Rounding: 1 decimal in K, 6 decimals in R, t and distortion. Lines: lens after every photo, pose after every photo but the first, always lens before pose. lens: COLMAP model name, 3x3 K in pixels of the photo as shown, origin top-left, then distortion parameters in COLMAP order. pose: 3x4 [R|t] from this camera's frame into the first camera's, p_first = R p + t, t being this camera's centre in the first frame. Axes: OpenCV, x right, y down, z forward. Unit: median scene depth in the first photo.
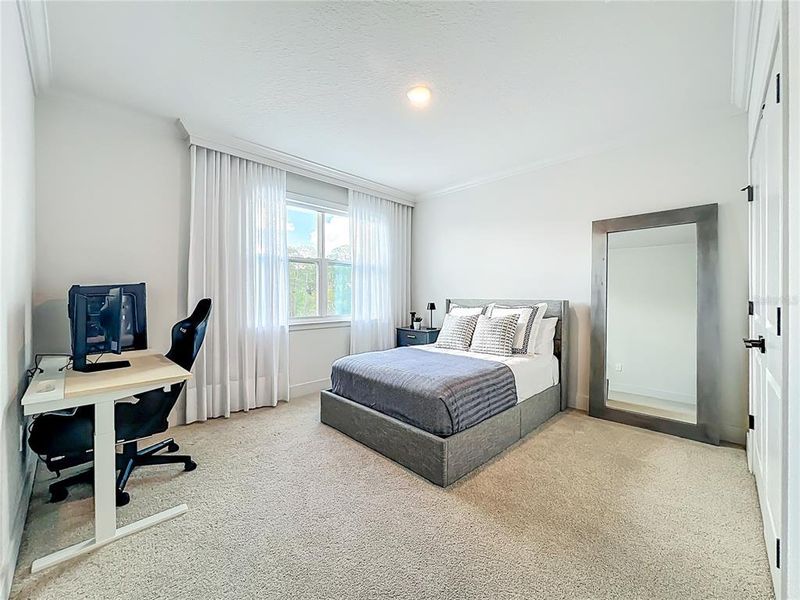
lens RADIAL K [[326.2, 0, 398.6], [0, 326.2, 298.4], [0, 0, 1]] dist [0.001178, -0.000251]
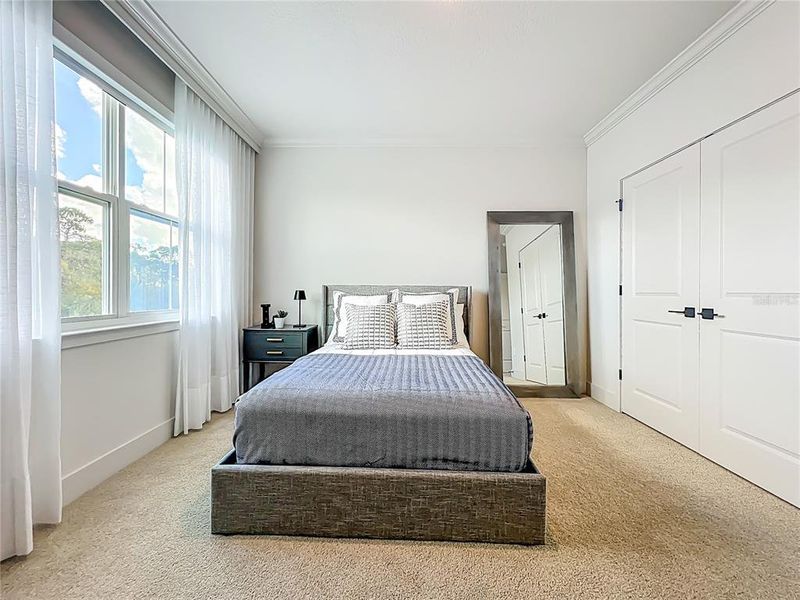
lens RADIAL K [[326.2, 0, 398.6], [0, 326.2, 298.4], [0, 0, 1]] dist [0.001178, -0.000251]
pose [[0.717361, -0.009214, 0.696640, -0.319323], [0.000382, 0.999918, 0.012832, 0.028287], [-0.696701, -0.008939, 0.717306, 0.411197]]
